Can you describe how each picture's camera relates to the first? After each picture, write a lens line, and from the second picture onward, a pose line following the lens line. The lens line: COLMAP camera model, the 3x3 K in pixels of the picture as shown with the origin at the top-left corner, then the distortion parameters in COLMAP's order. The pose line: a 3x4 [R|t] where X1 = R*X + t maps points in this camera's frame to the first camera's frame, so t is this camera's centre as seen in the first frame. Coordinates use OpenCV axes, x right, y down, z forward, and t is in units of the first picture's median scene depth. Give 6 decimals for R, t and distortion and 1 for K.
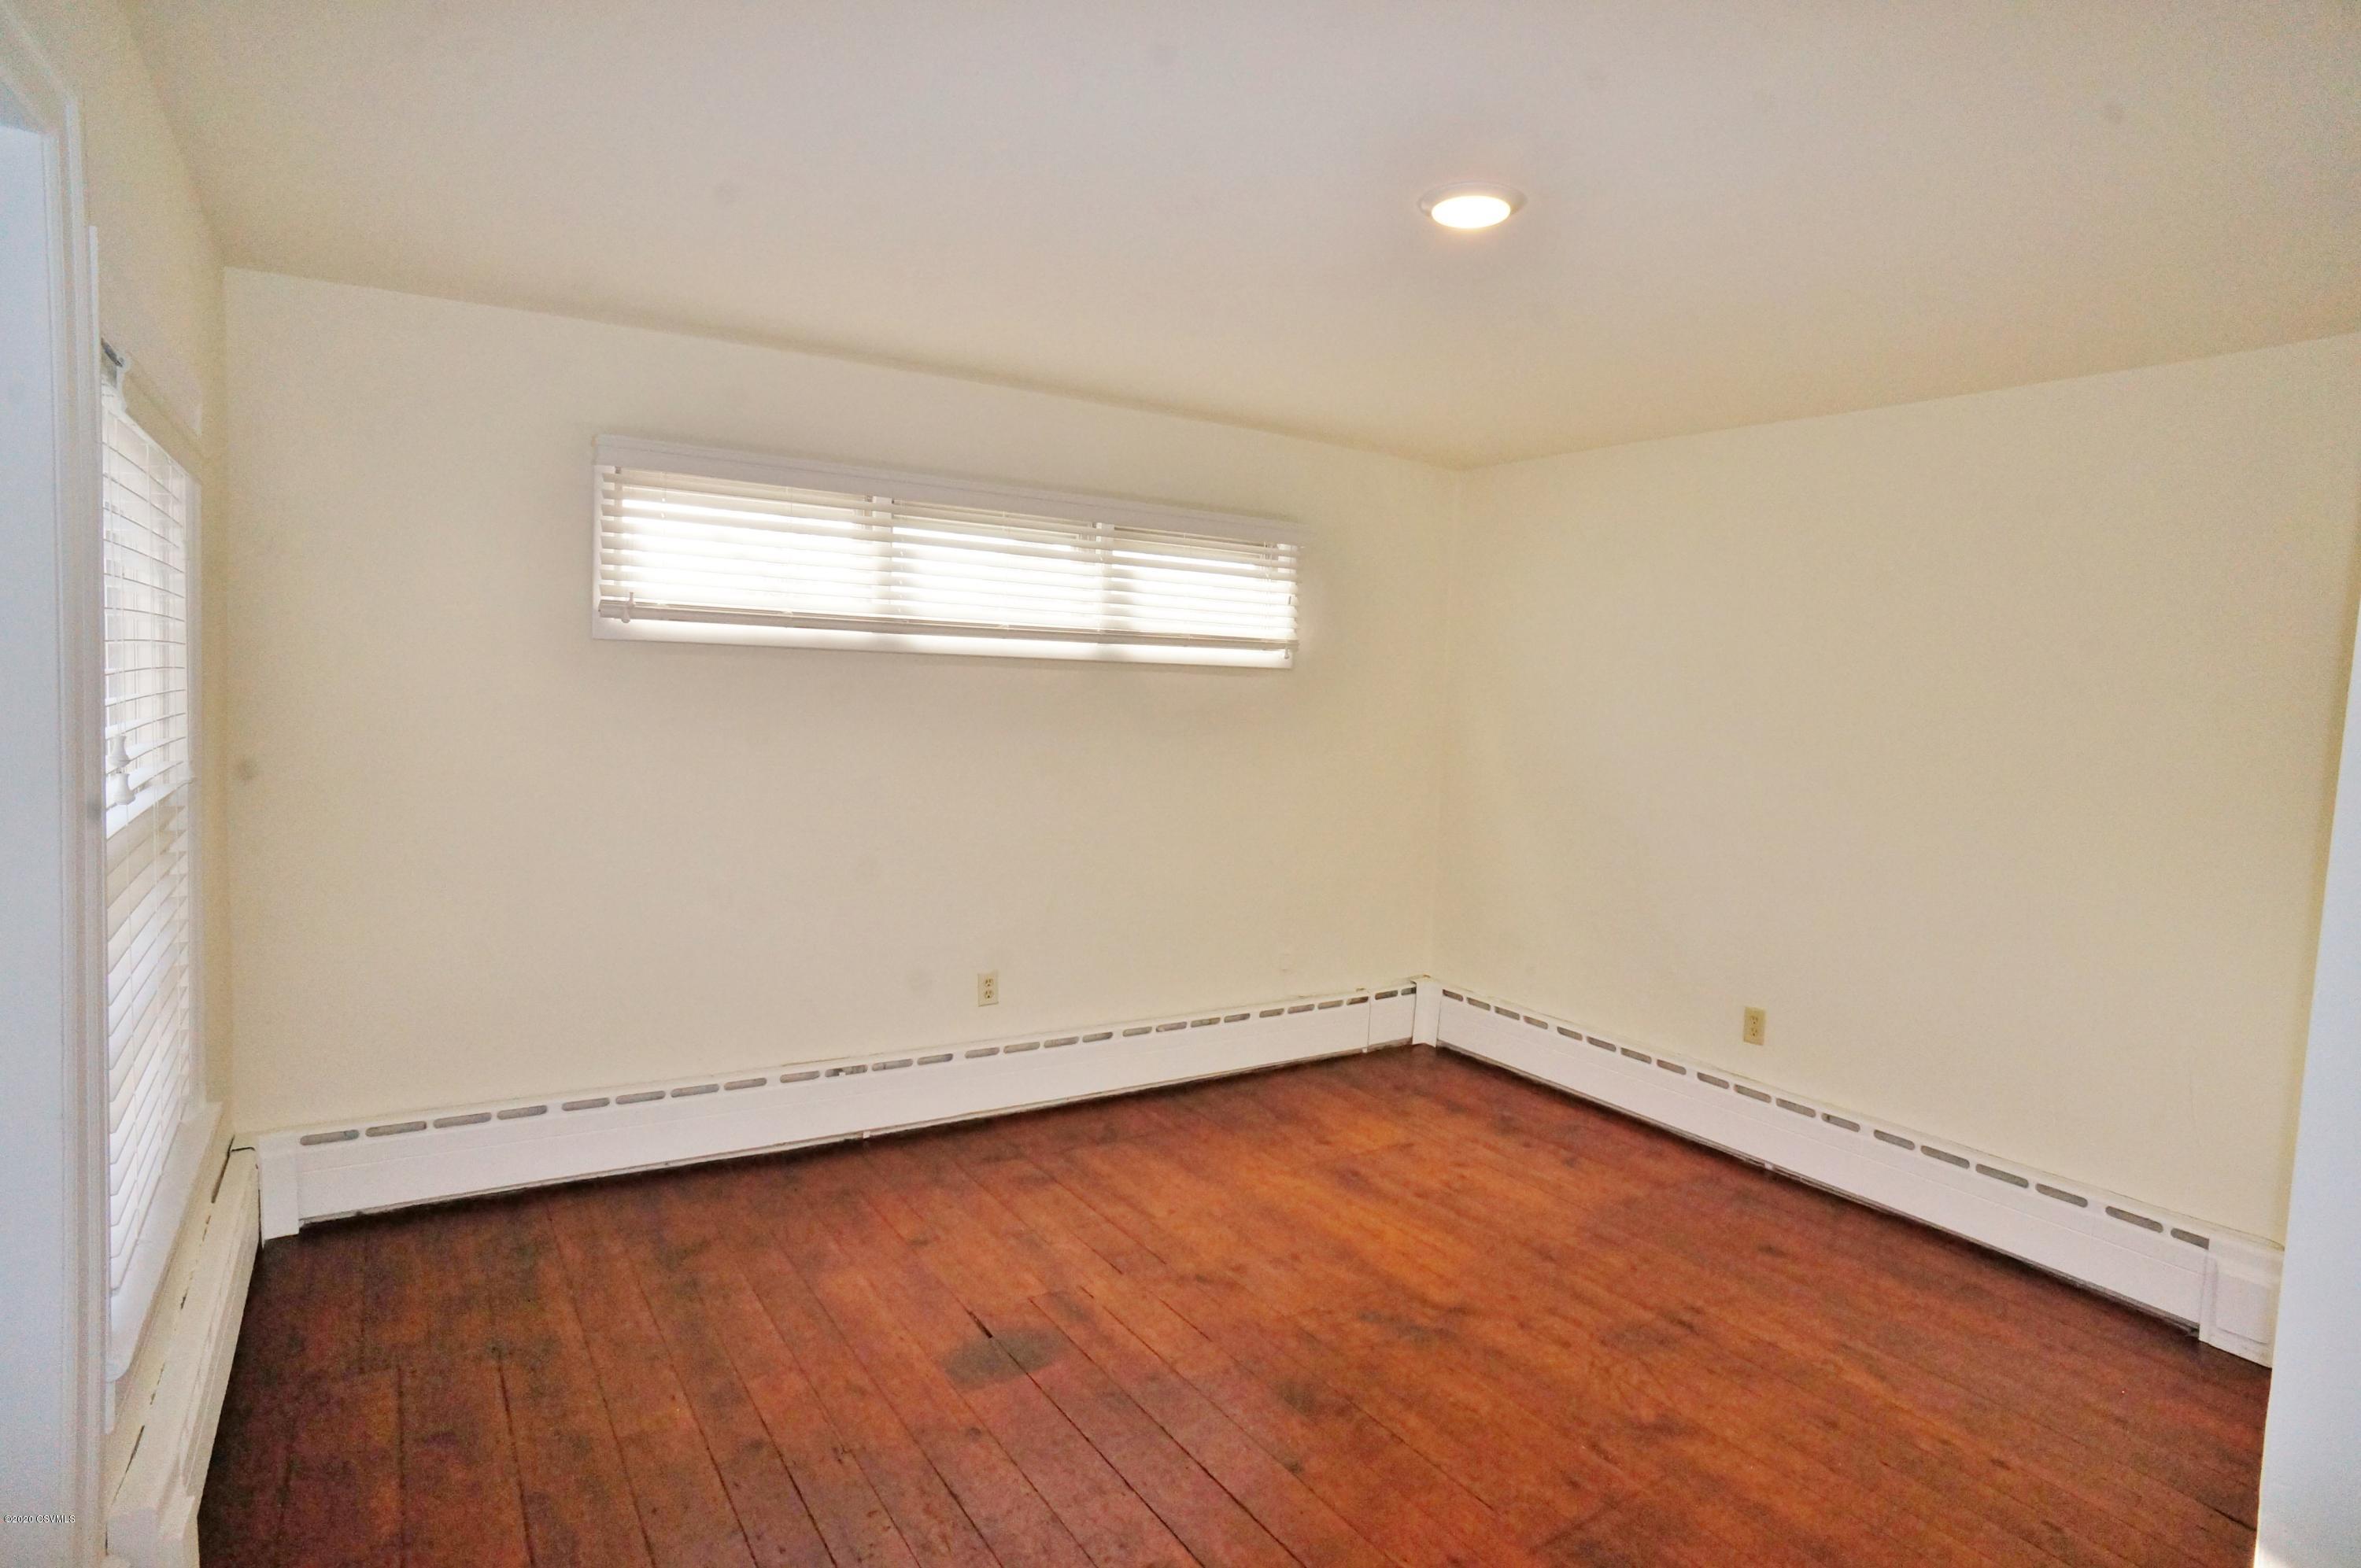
lens RADIAL K [[1226.6, 0, 1180.5], [0, 1226.6, 784.0], [0, 0, 1]] dist [-0.062536, 0.034224]
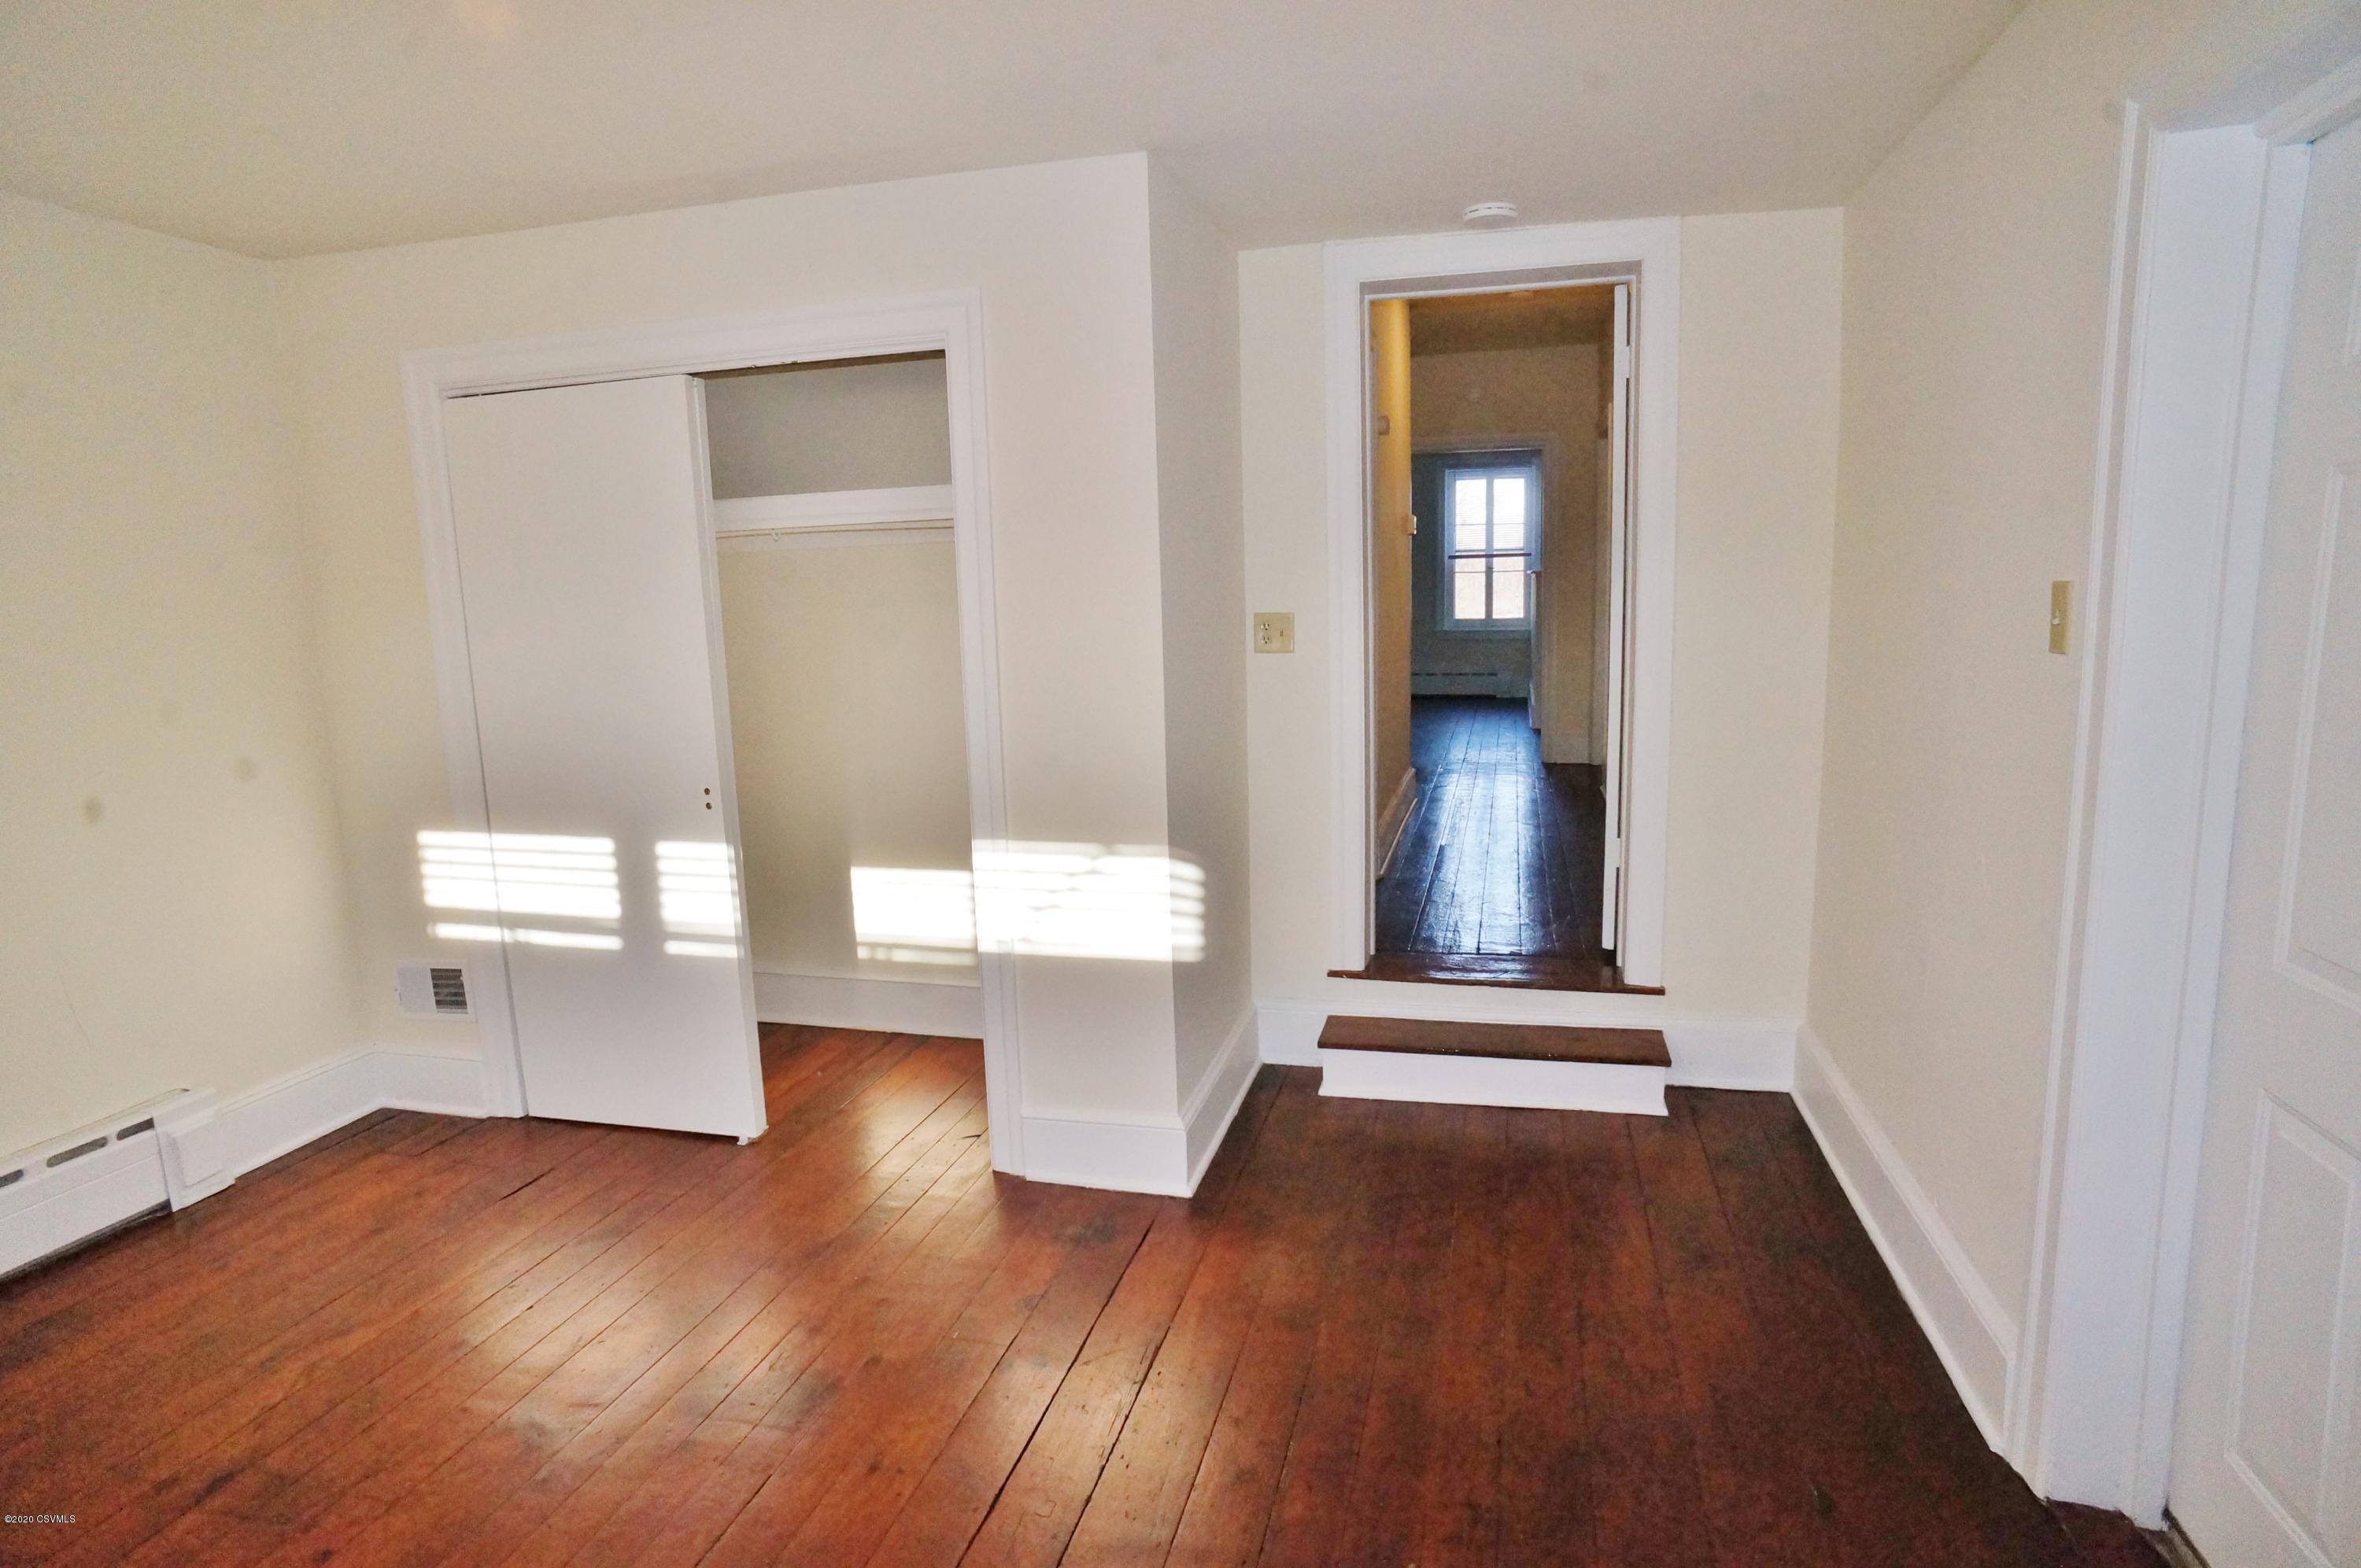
lens RADIAL K [[1226.6, 0, 1180.5], [0, 1226.6, 784.0], [0, 0, 1]] dist [-0.062536, 0.034224]
pose [[-0.672536, -0.136947, 0.727283, -0.400297], [0.058561, 0.969800, 0.236766, -0.074147], [-0.737744, 0.201824, -0.644206, 0.946846]]
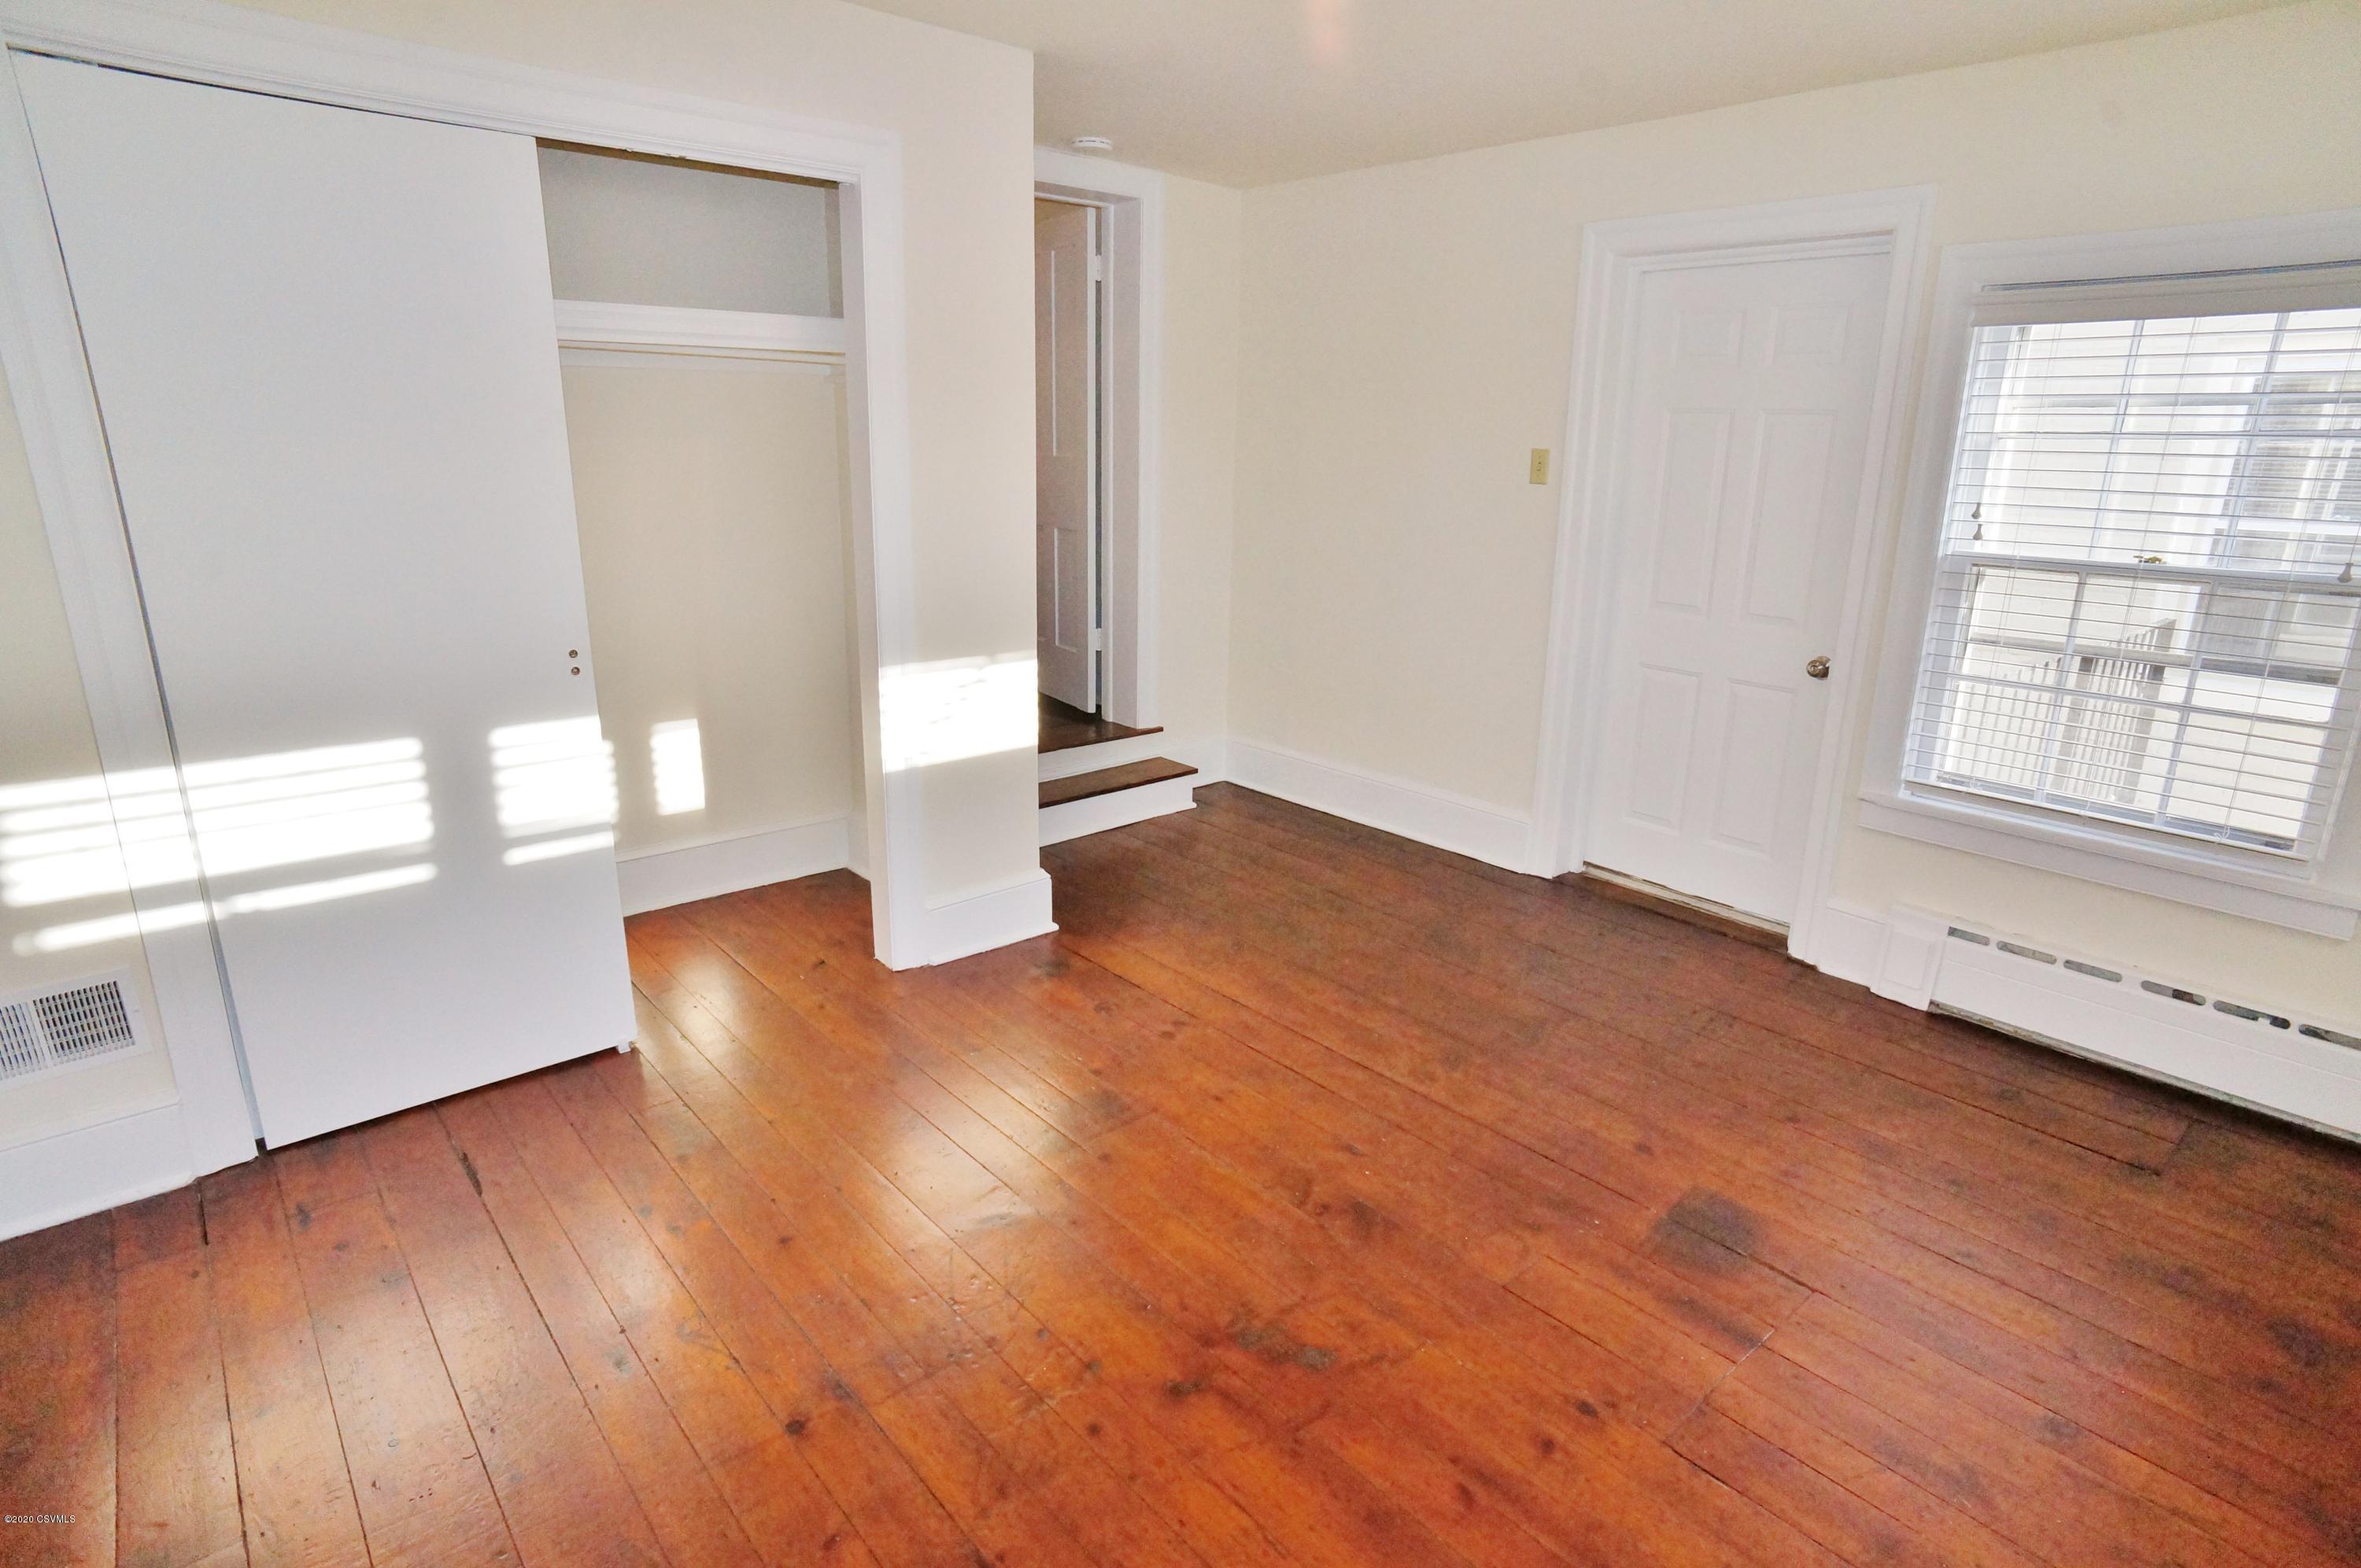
lens RADIAL K [[1217.8, 0, 1182.9], [0, 1217.8, 813.9], [0, 0, 1]] dist [-0.110539, 0.078212]
pose [[-0.988093, -0.018240, -0.152770, 0.337453], [-0.074200, 0.926338, 0.369312, -0.092502], [0.134780, 0.376251, -0.916662, 1.485029]]
